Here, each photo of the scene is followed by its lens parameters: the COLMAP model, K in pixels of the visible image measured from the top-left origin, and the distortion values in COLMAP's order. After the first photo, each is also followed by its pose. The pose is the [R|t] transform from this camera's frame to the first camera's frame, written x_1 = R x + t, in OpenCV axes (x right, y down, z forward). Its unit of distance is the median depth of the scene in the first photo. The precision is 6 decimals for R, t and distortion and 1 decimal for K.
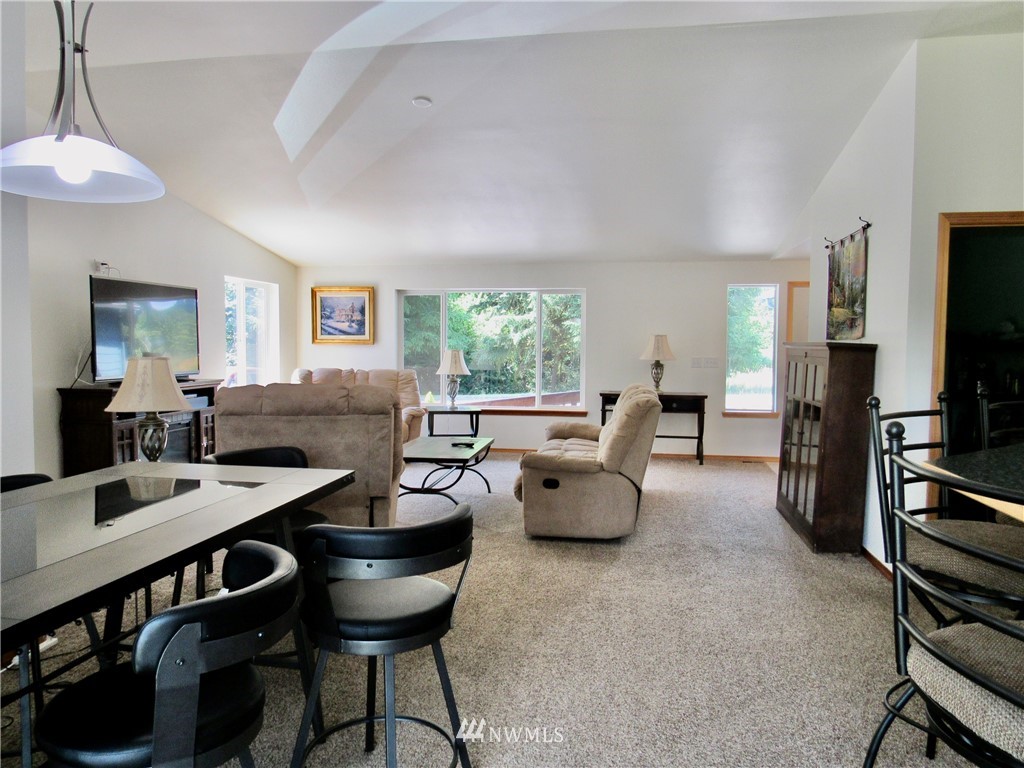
lens RADIAL K [[718.4, 0, 512.6], [0, 718.4, 381.2], [0, 0, 1]] dist [-0.040131, 0.018709]
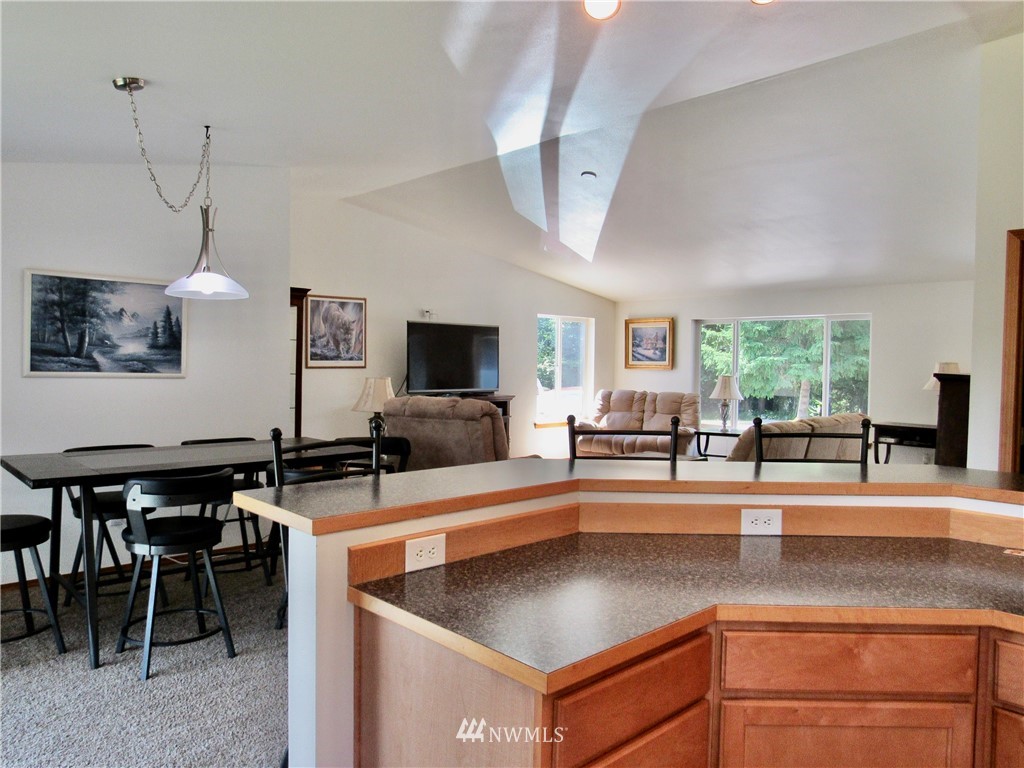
lens RADIAL K [[718.4, 0, 509.7], [0, 718.4, 389.0], [0, 0, 1]] dist [-0.040131, 0.018709]
pose [[0.800856, 0.025292, -0.598323, 0.266992], [-0.037986, 0.999241, -0.008605, -0.002396], [0.597652, 0.029620, 0.801209, -0.034987]]
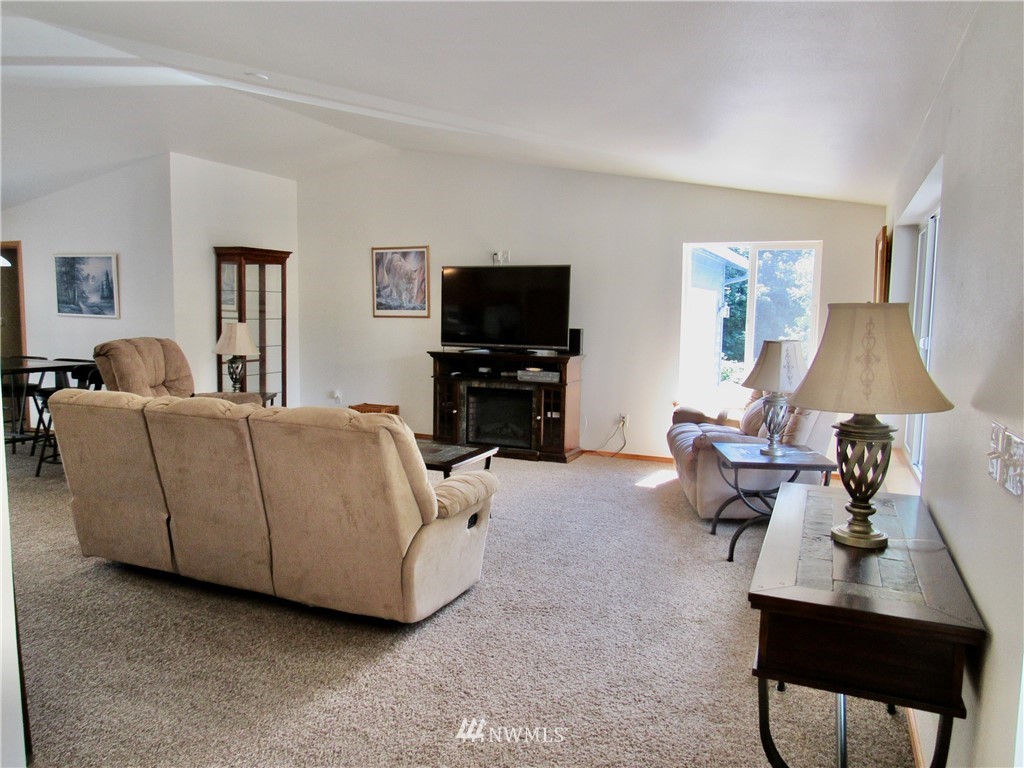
lens RADIAL K [[718.4, 0, 514.4], [0, 718.4, 379.3], [0, 0, 1]] dist [-0.040131, 0.018709]
pose [[-0.220987, 0.079918, -0.971997, 0.410535], [-0.068902, 0.992867, 0.097299, -0.044936], [0.972840, 0.088475, -0.213905, 0.821245]]
